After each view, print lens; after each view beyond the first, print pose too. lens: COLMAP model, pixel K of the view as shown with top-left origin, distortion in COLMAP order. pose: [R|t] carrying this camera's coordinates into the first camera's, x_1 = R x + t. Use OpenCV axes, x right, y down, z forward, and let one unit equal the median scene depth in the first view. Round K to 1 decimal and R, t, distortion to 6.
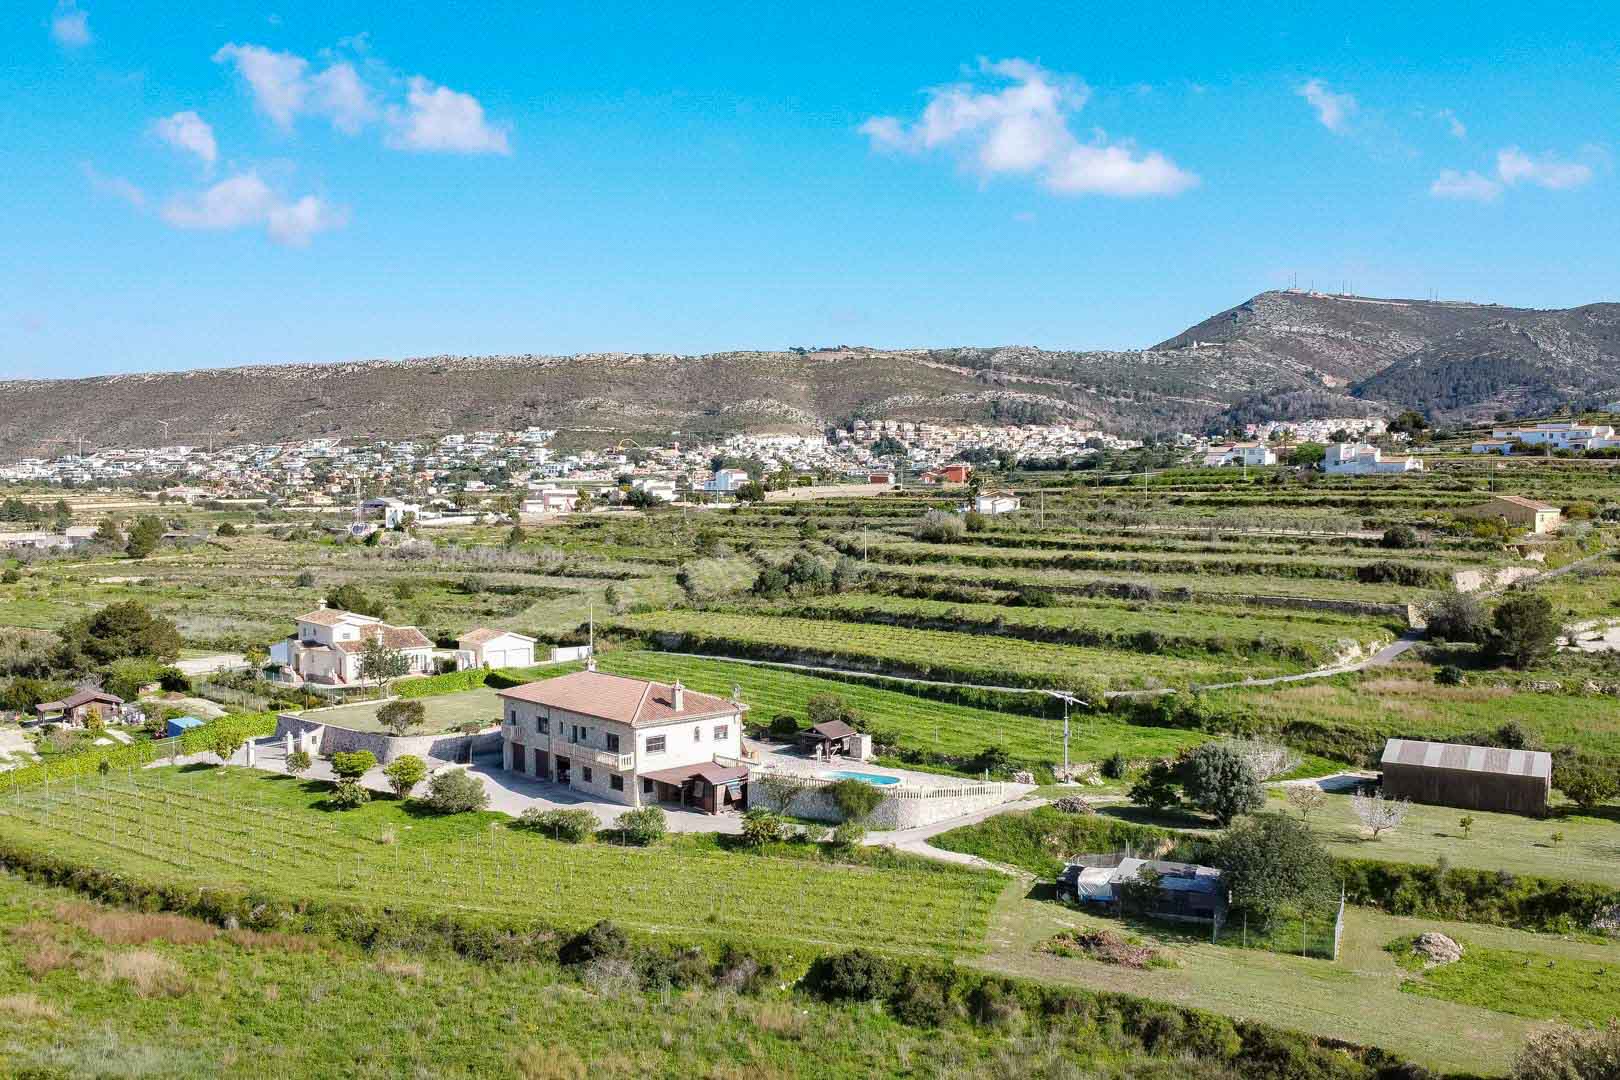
lens RADIAL K [[1478.4, 0, 916.0], [0, 1478.4, 540.6], [0, 0, 1]] dist [-0.018698, -0.020818]
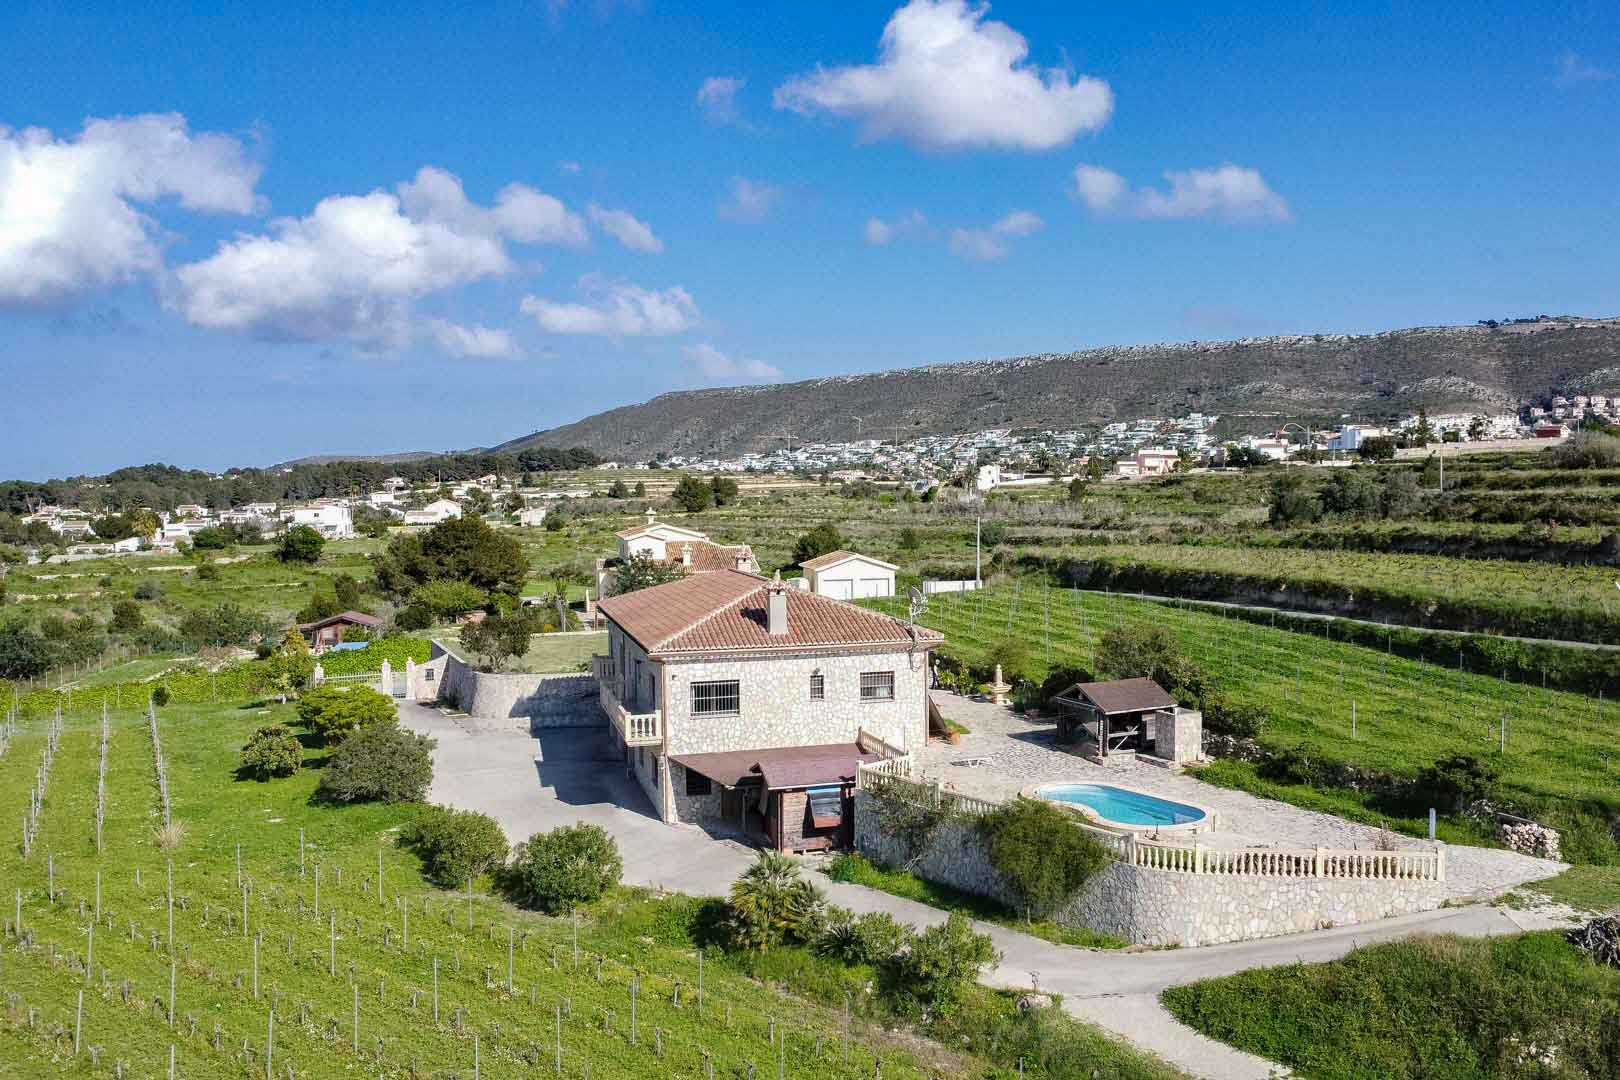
lens RADIAL K [[1478.4, 0, 916.0], [0, 1478.4, 540.6], [0, 0, 1]] dist [-0.018698, -0.020818]
pose [[0.896626, 0.009778, -0.442682, 0.036127], [-0.009767, 0.999950, 0.002305, 0.030770], [0.442682, 0.002257, 0.896676, 0.216261]]
